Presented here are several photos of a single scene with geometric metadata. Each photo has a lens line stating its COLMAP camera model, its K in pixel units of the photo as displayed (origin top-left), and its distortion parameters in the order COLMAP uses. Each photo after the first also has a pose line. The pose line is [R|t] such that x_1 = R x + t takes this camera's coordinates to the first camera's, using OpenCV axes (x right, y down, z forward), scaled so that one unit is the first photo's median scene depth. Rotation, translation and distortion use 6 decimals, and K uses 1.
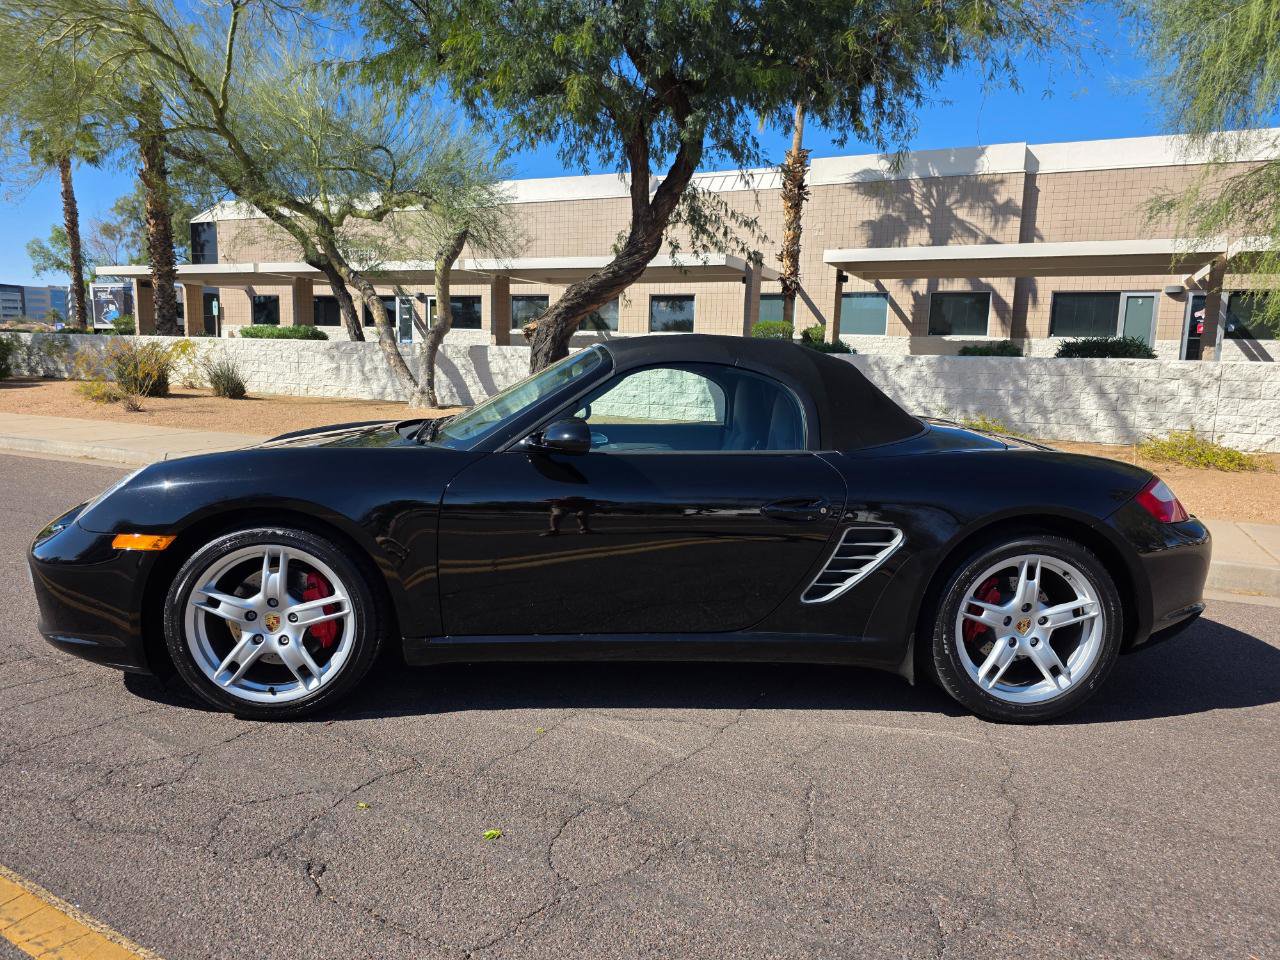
lens RADIAL K [[866.5, 0, 642.2], [0, 866.5, 474.2], [0, 0, 1]] dist [0.045935, -0.040650]
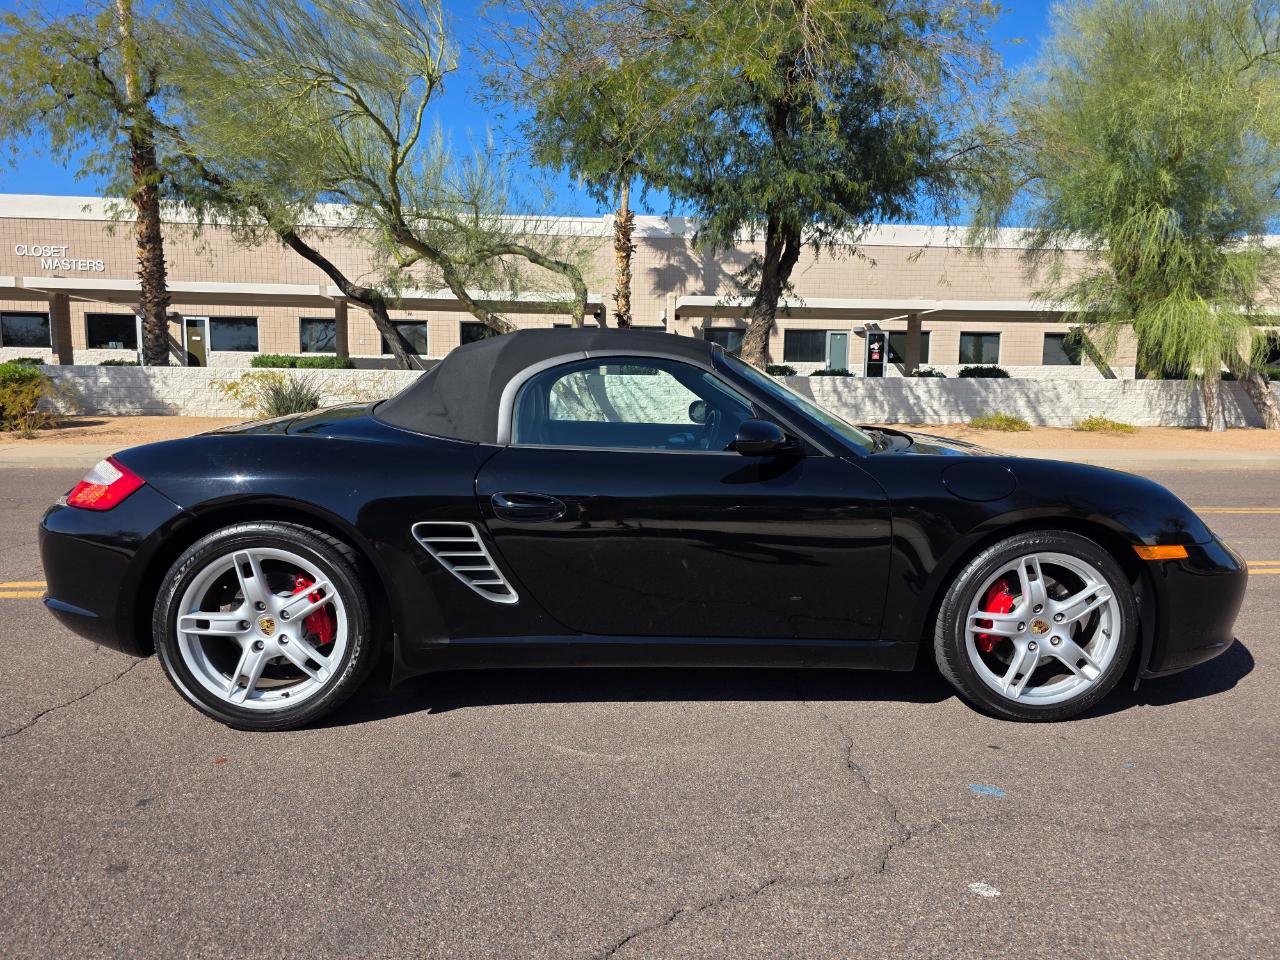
lens RADIAL K [[866.5, 0, 643.3], [0, 866.5, 469.0], [0, 0, 1]] dist [0.045935, -0.040650]
pose [[0.852954, -0.067634, 0.517585, -0.451211], [0.080858, 0.996721, -0.003005, -0.002223], [-0.515685, 0.044414, 0.855626, -0.048328]]
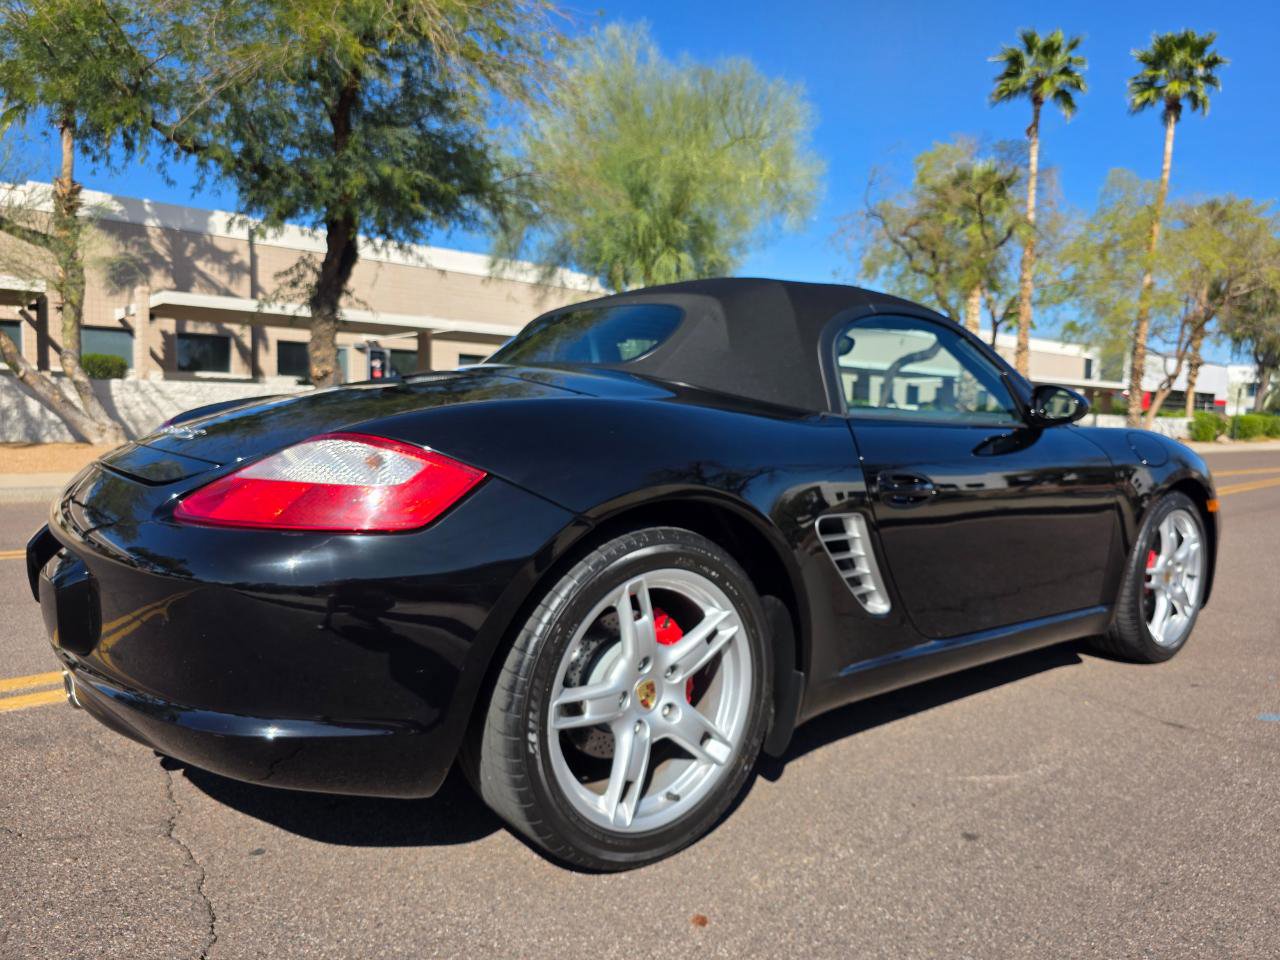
lens RADIAL K [[866.5, 0, 648.8], [0, 866.5, 482.3], [0, 0, 1]] dist [0.045935, -0.040650]
pose [[0.386672, -0.088530, 0.917958, -0.496515], [0.113347, 0.992397, 0.047963, -0.006675], [-0.915225, 0.085502, 0.393766, 0.039070]]
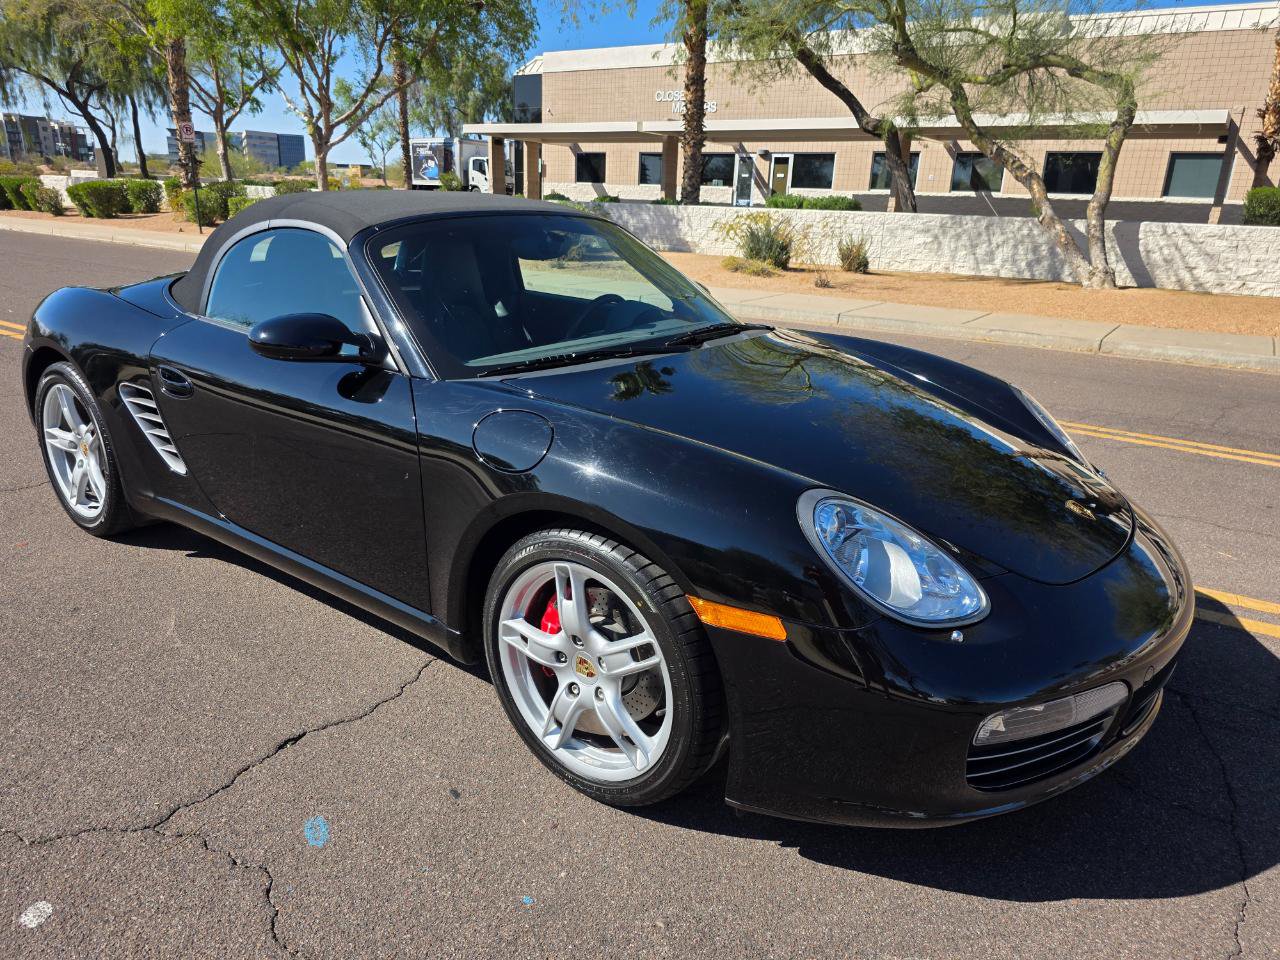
lens RADIAL K [[866.5, 0, 642.6], [0, 866.5, 476.4], [0, 0, 1]] dist [0.045935, -0.040650]
pose [[0.989717, 0.051913, -0.133284, -0.338760], [-0.029481, 0.985842, 0.165068, -0.006963], [0.139966, -0.159441, 0.977235, -0.047517]]
